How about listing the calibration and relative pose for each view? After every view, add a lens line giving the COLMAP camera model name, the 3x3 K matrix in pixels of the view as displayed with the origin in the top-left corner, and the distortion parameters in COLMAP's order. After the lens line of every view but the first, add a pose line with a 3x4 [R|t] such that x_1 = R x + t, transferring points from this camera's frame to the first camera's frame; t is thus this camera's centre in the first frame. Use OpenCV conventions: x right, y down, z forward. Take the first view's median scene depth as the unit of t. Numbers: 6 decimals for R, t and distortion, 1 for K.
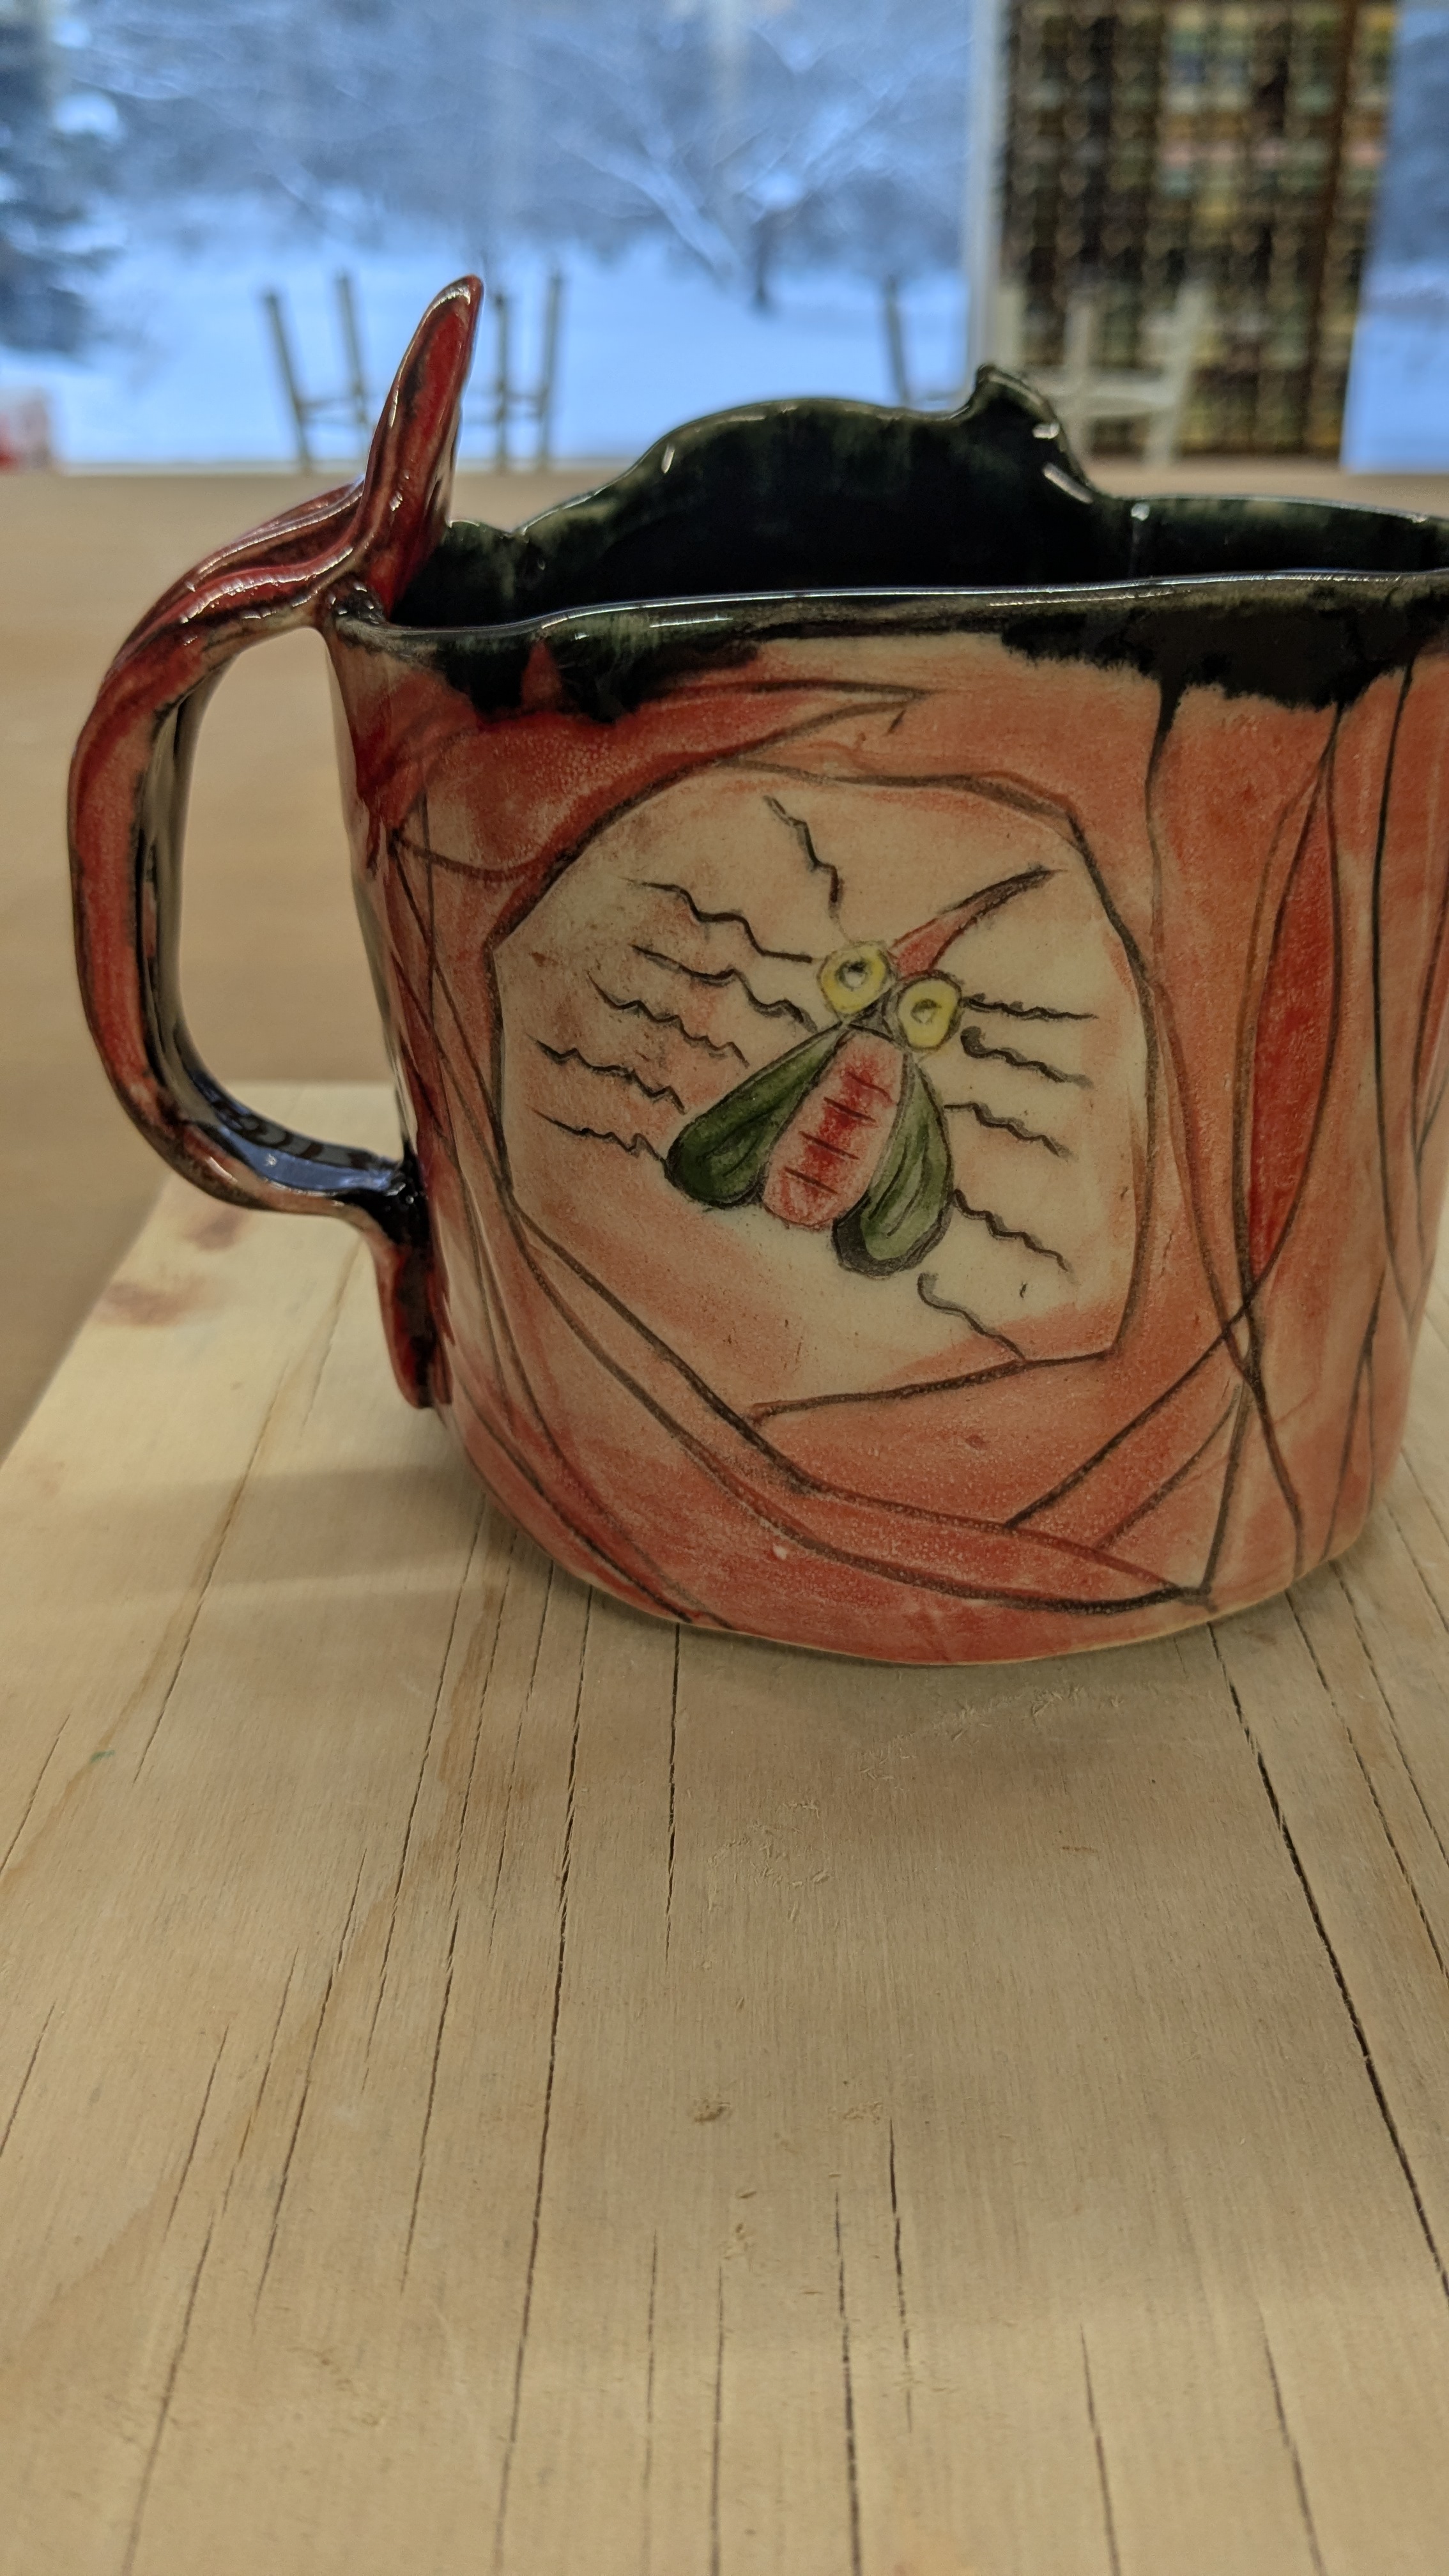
lens RADIAL K [[2032.5, 0, 712.7], [0, 2032.5, 1271.7], [0, 0, 1]] dist [0.016938, -0.060639]
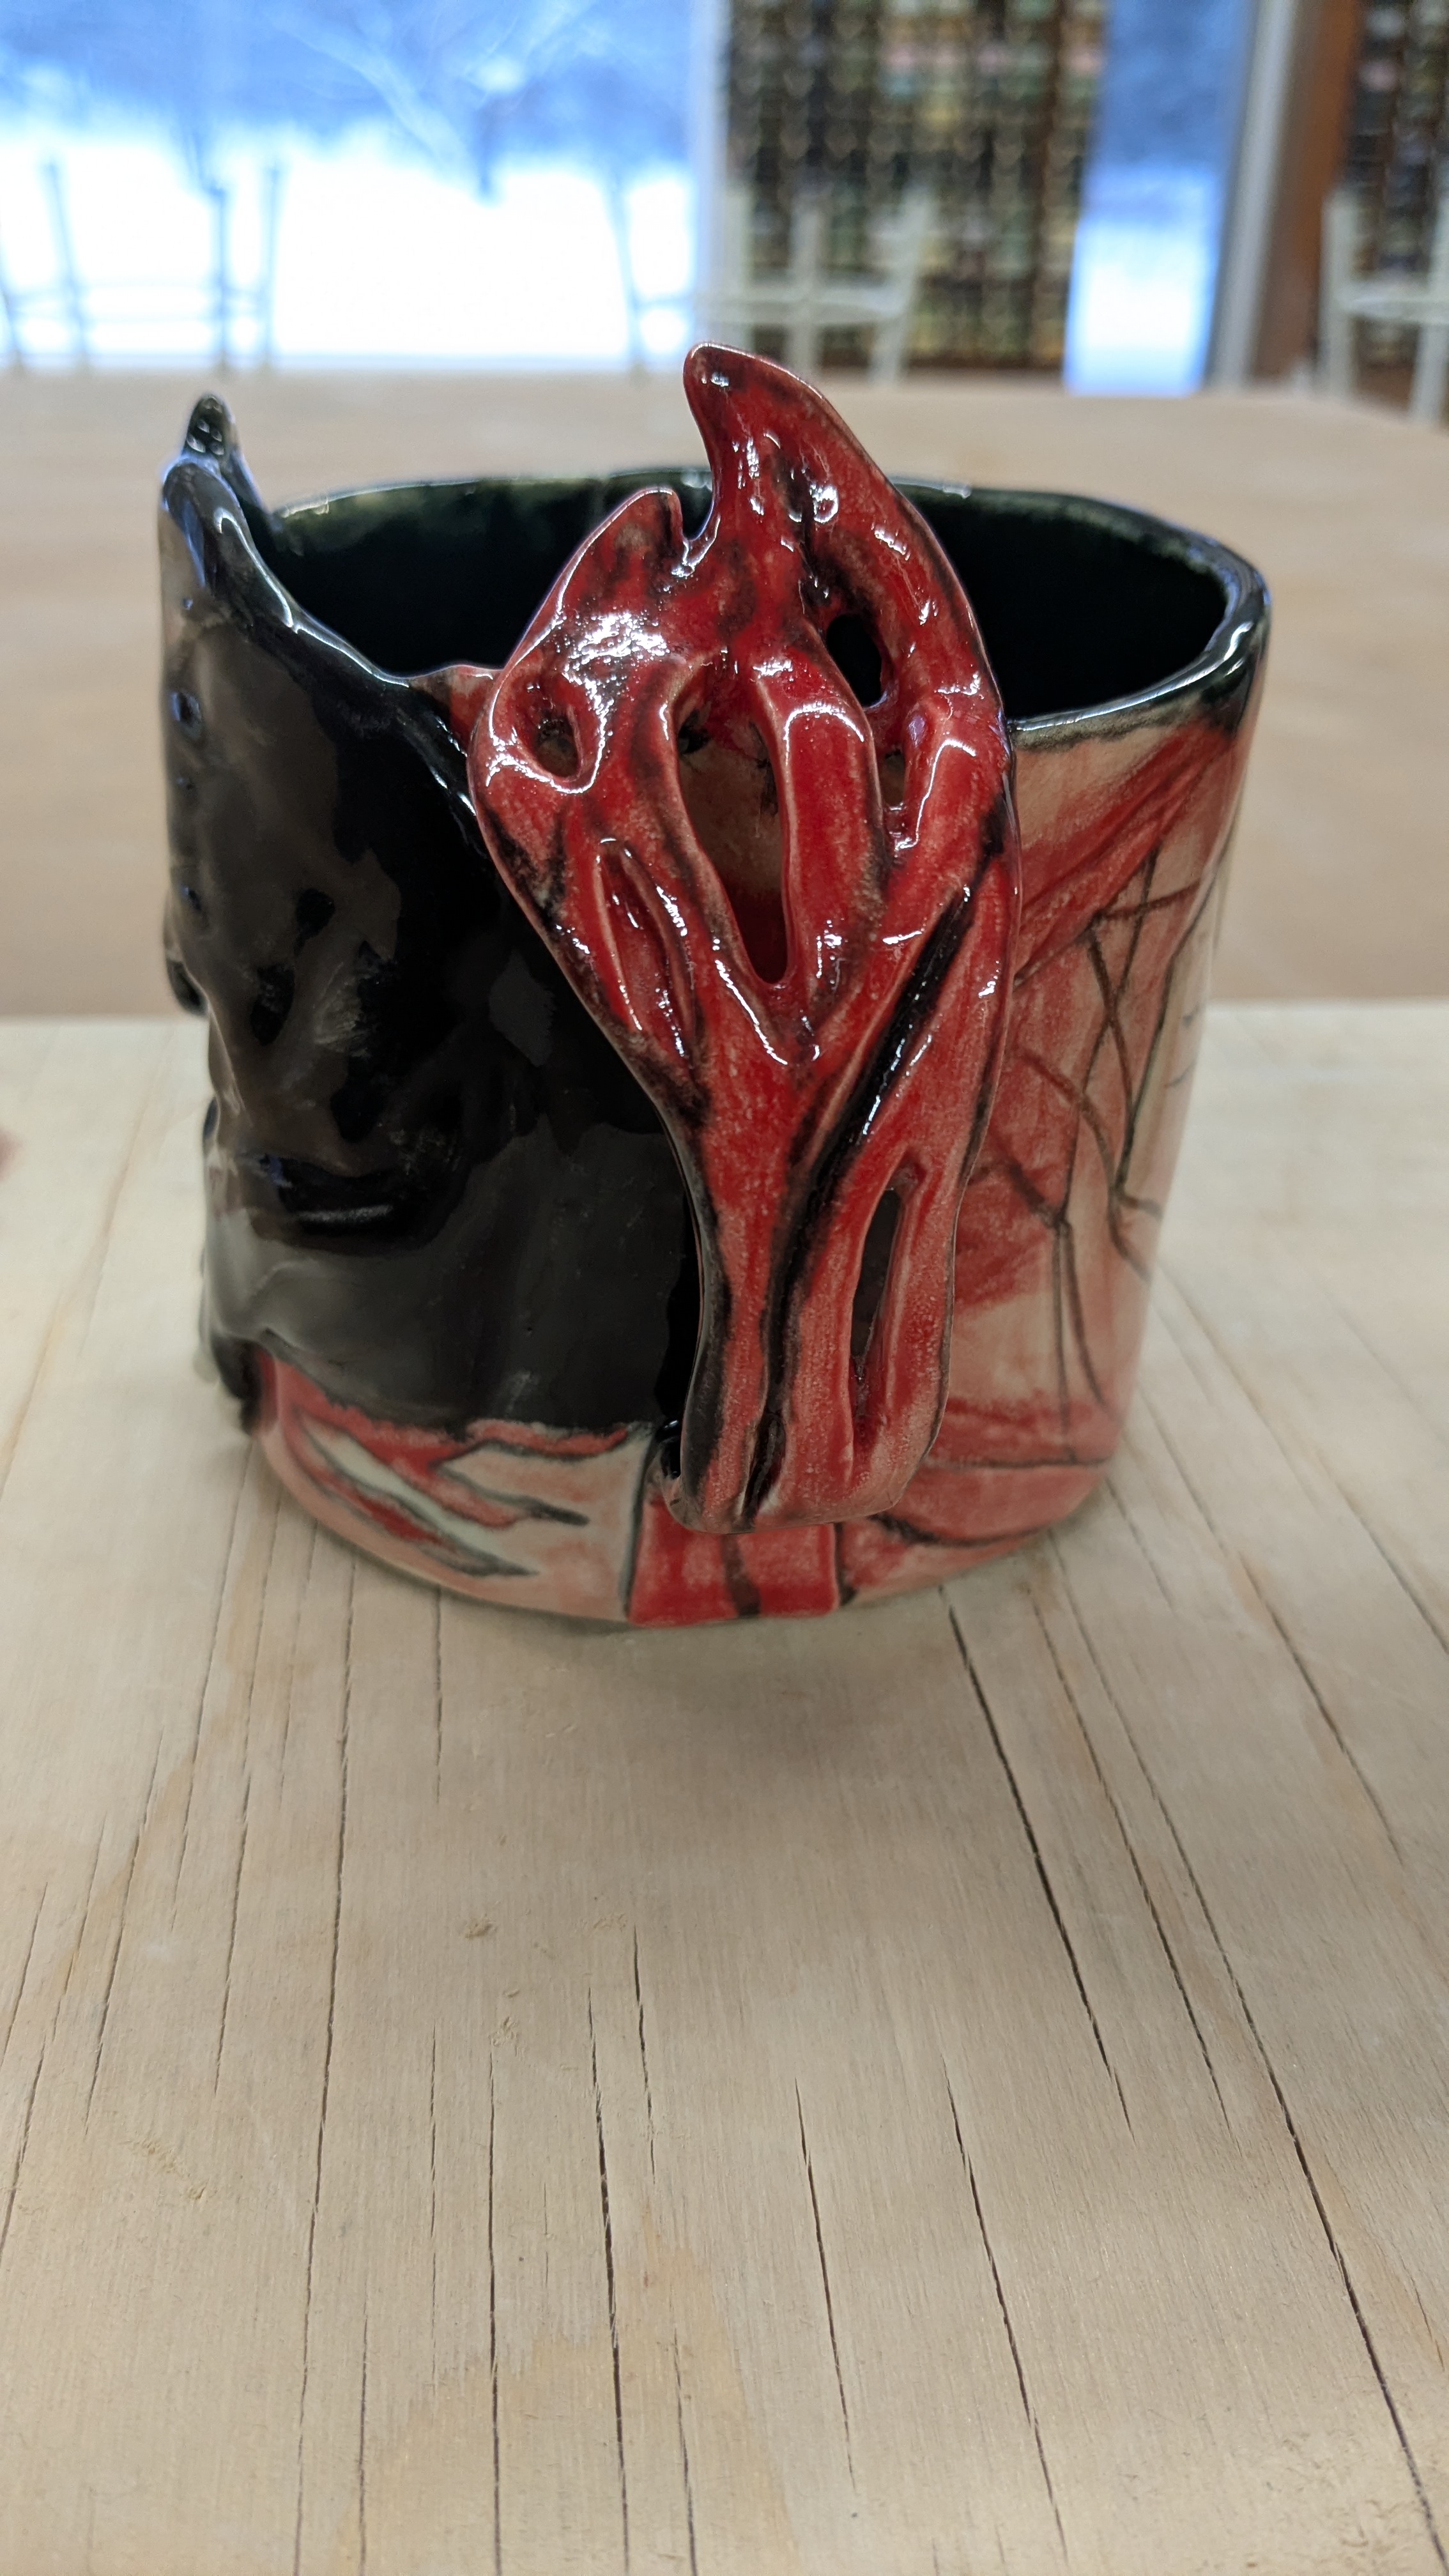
lens RADIAL K [[2032.2, 0, 661.2], [0, 2032.2, 1281.7], [0, 0, 1]] dist [0.007182, -0.054844]
pose [[0.995003, -0.027081, 0.096105, 0.000987], [0.022487, 0.998567, 0.048563, -0.007767], [-0.097283, -0.046160, 0.994186, -0.139255]]
